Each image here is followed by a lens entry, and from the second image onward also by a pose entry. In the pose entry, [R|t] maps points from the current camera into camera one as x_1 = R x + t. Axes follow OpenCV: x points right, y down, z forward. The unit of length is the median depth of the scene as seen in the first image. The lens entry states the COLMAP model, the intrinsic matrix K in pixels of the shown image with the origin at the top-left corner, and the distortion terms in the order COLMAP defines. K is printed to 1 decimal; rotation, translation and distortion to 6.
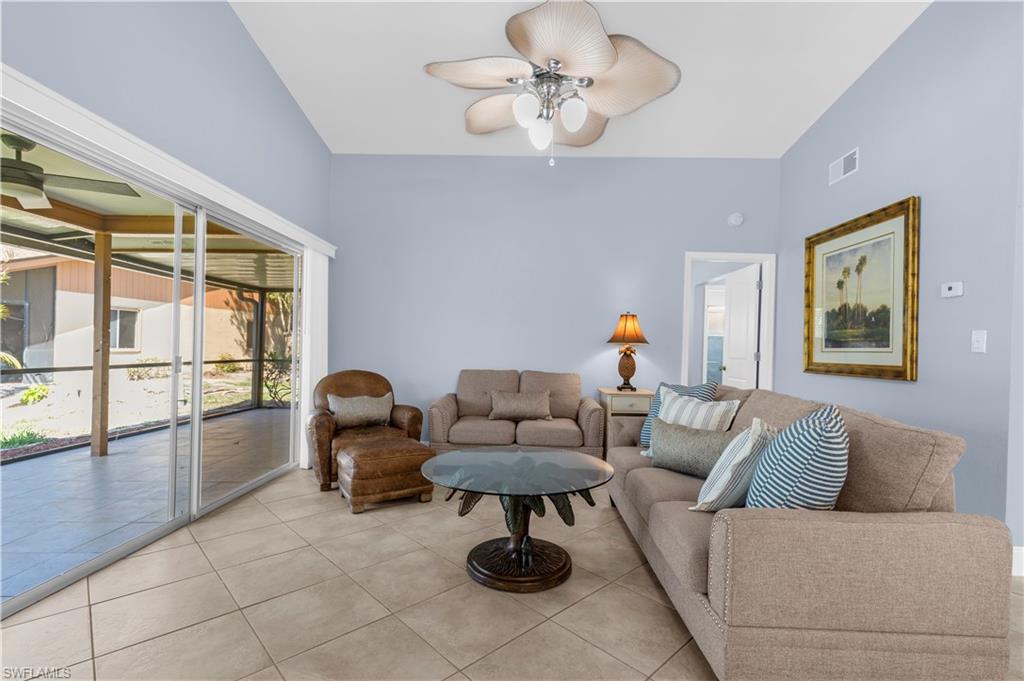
lens RADIAL K [[452.3, 0, 510.7], [0, 452.3, 346.6], [0, 0, 1]] dist [0.002353, 0.000089]
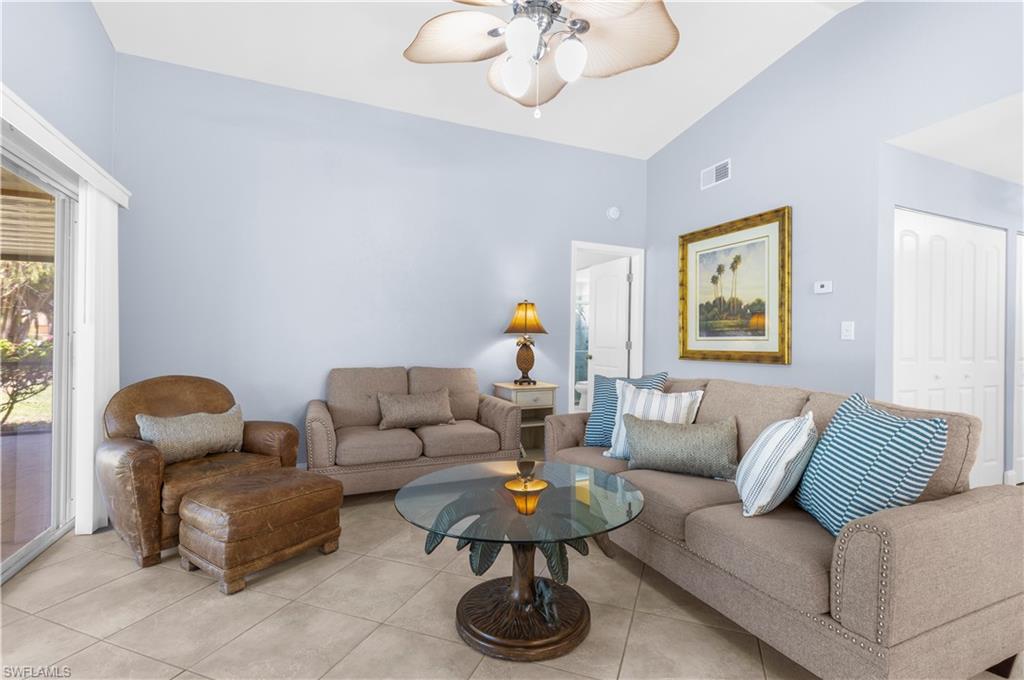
lens RADIAL K [[464.5, 0, 512.0], [0, 464.5, 340.0], [0, 0, 1]] dist [0.000583, 0.000228]
pose [[0.905737, -0.012401, 0.423659, -0.202064], [0.009239, 0.999912, 0.009516, -0.004257], [-0.423740, -0.004705, 0.905772, 0.167807]]
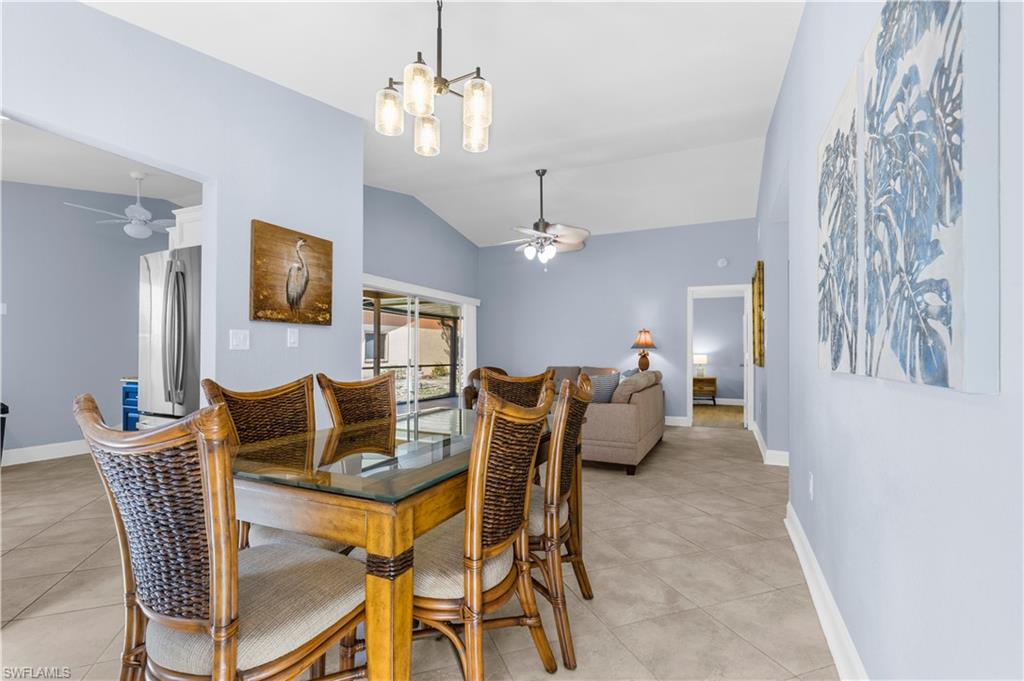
lens RADIAL K [[461.3, 0, 515.1], [0, 461.3, 361.3], [0, 0, 1]] dist [-0.000036, 0.000032]
pose [[0.916058, -0.012429, -0.400853, 0.581886], [0.019347, 0.999726, 0.013215, 0.008135], [0.400578, -0.019861, 0.916047, -0.785387]]
